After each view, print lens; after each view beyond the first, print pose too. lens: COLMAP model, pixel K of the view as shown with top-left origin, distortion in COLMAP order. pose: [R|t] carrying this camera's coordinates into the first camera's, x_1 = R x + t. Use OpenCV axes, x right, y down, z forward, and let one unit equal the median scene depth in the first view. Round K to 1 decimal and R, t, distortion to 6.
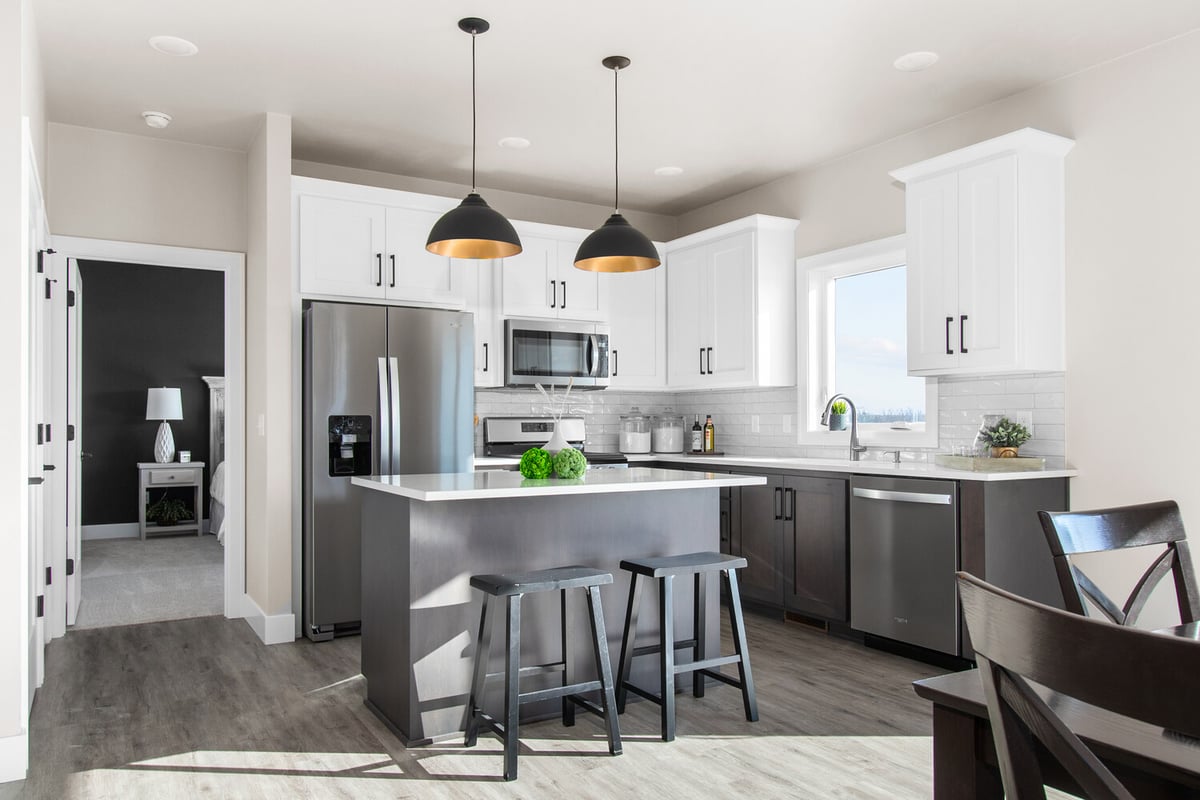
lens RADIAL K [[850.7, 0, 581.5], [0, 850.7, 423.7], [0, 0, 1]] dist [0.005962, -0.019663]
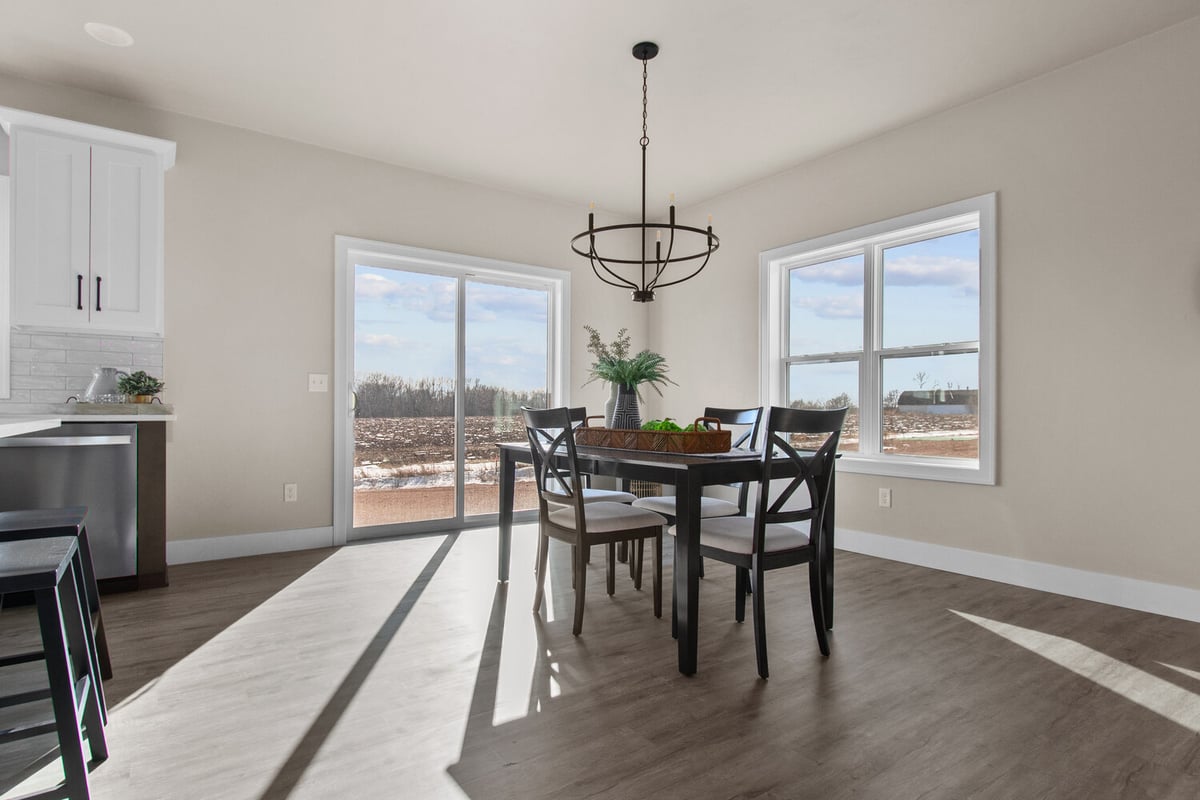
lens RADIAL K [[627.1, 0, 583.8], [0, 627.1, 402.3], [0, 0, 1]] dist [0.012972, 0.000531]
pose [[-0.087323, 0.009066, 0.996139, -0.366666], [-0.005914, 0.999936, -0.009619, 0.035234], [-0.996162, -0.006731, -0.087264, 0.372576]]
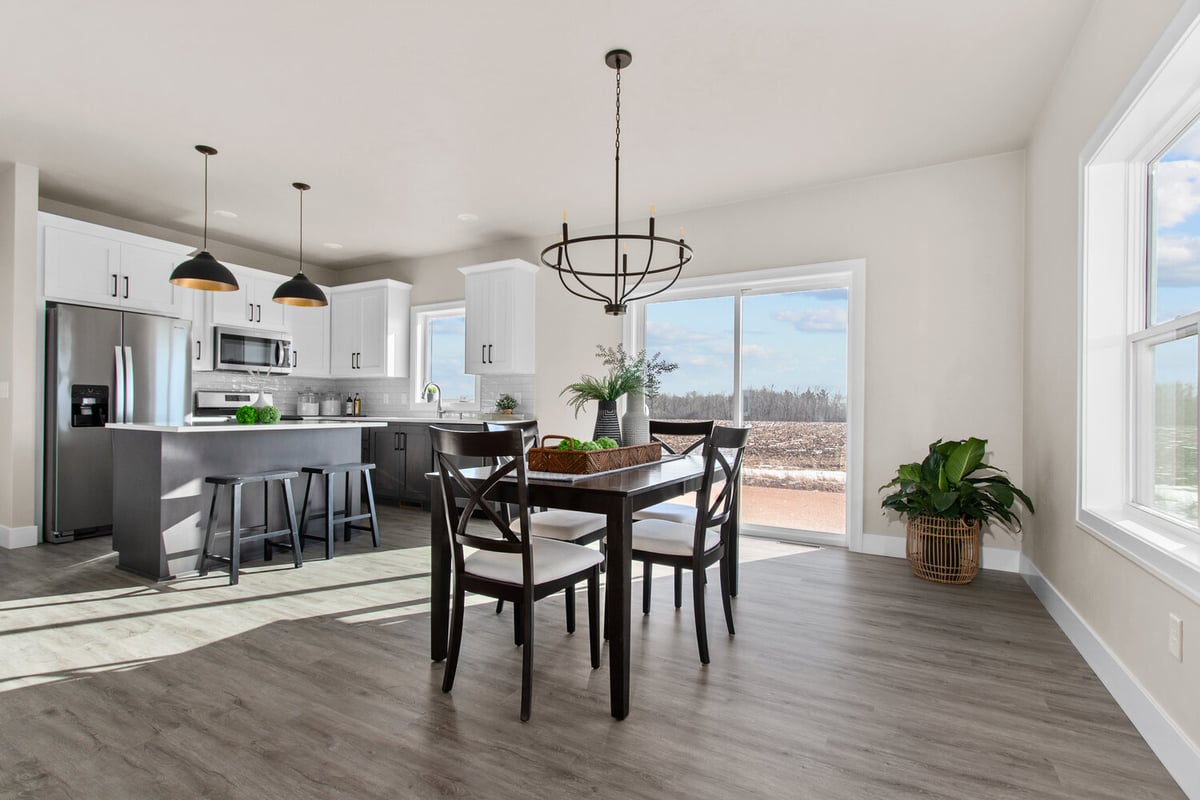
lens RADIAL K [[557.3, 0, 580.6], [0, 557.3, 405.2], [0, 0, 1]] dist [0.010360, -0.003888]
pose [[0.865579, 0.012917, 0.500606, -0.026484], [-0.011755, 0.999916, -0.005476, 0.019402], [-0.500635, -0.001145, 0.865658, -0.230078]]
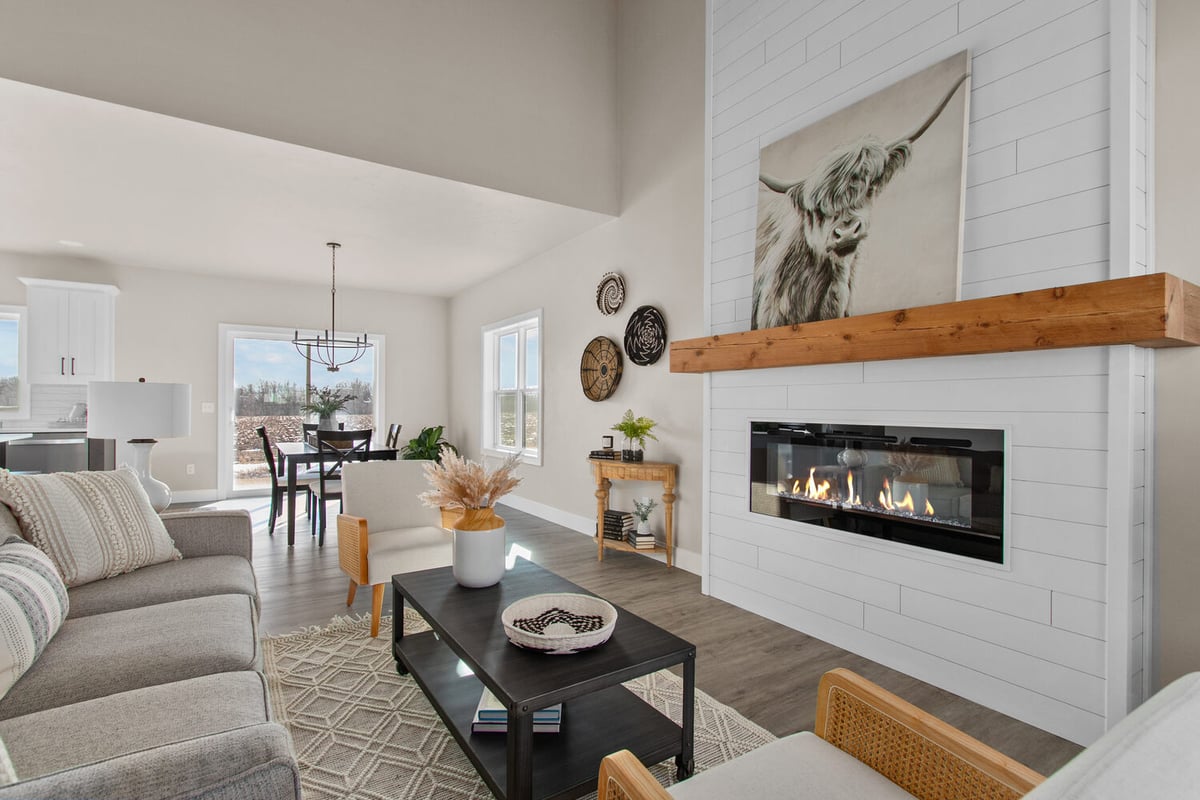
lens RADIAL K [[557.3, 0, 579.1], [0, 557.3, 400.1], [0, 0, 1]] dist [0.010360, -0.003888]
pose [[-0.028587, 0.012865, 0.999509, -0.887137], [-0.006370, 0.999895, -0.013052, -0.005895], [-0.999571, -0.006740, -0.028502, -0.232403]]
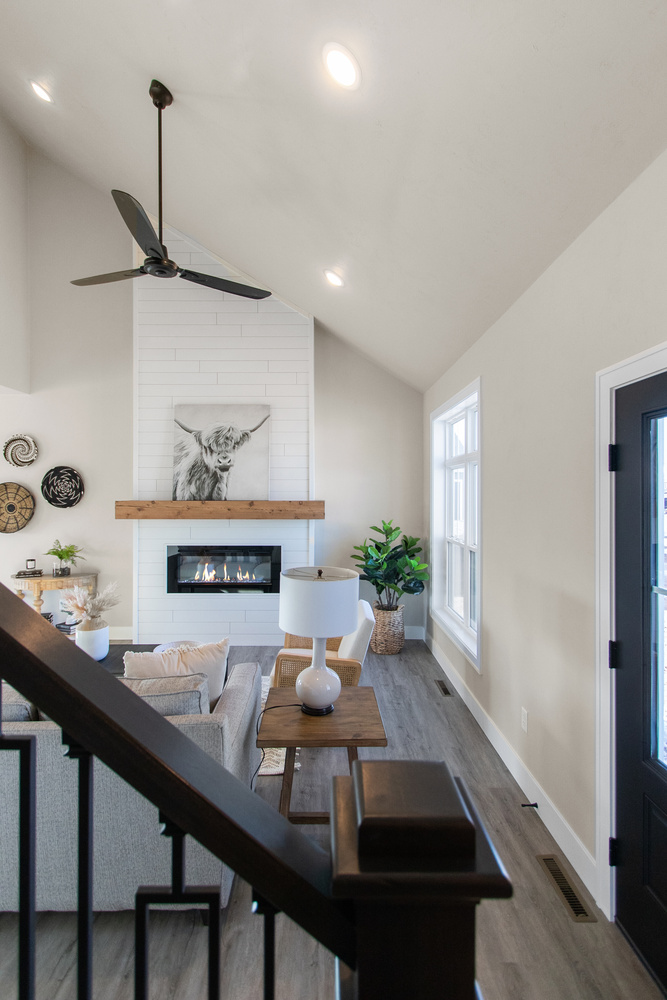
lens RADIAL K [[495.6, 0, 327.3], [0, 495.6, 494.5], [0, 0, 1]] dist [0.013853, 0.000754]
pose [[-0.861189, 0.002080, 0.508281, -1.110841], [0.002441, 0.999997, 0.000043, -0.105469], [-0.508279, 0.001278, -0.861191, 0.329326]]
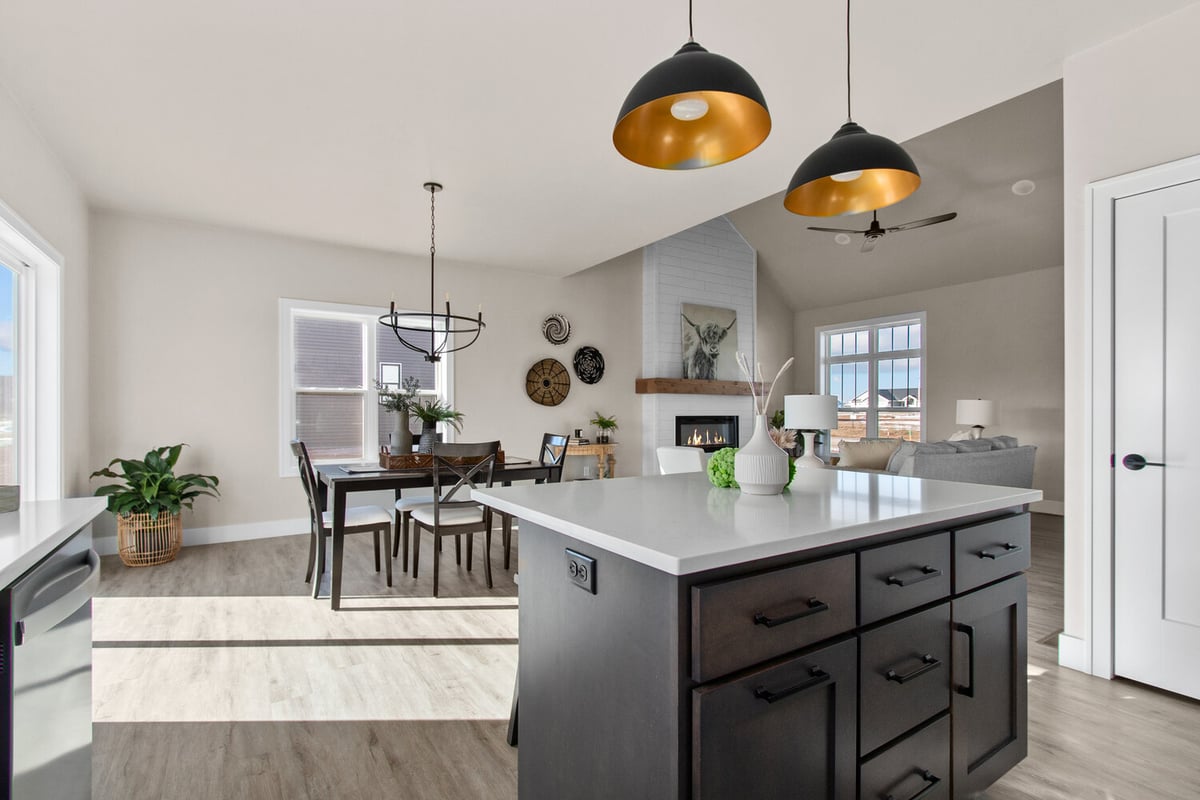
lens RADIAL K [[557.3, 0, 584.0], [0, 557.3, 410.6], [0, 0, 1]] dist [0.010360, -0.003888]
pose [[-0.999039, 0.001710, -0.043798, 0.102476], [0.001679, 0.999998, 0.000752, -0.006464], [0.043800, 0.000678, -0.999040, 1.101131]]
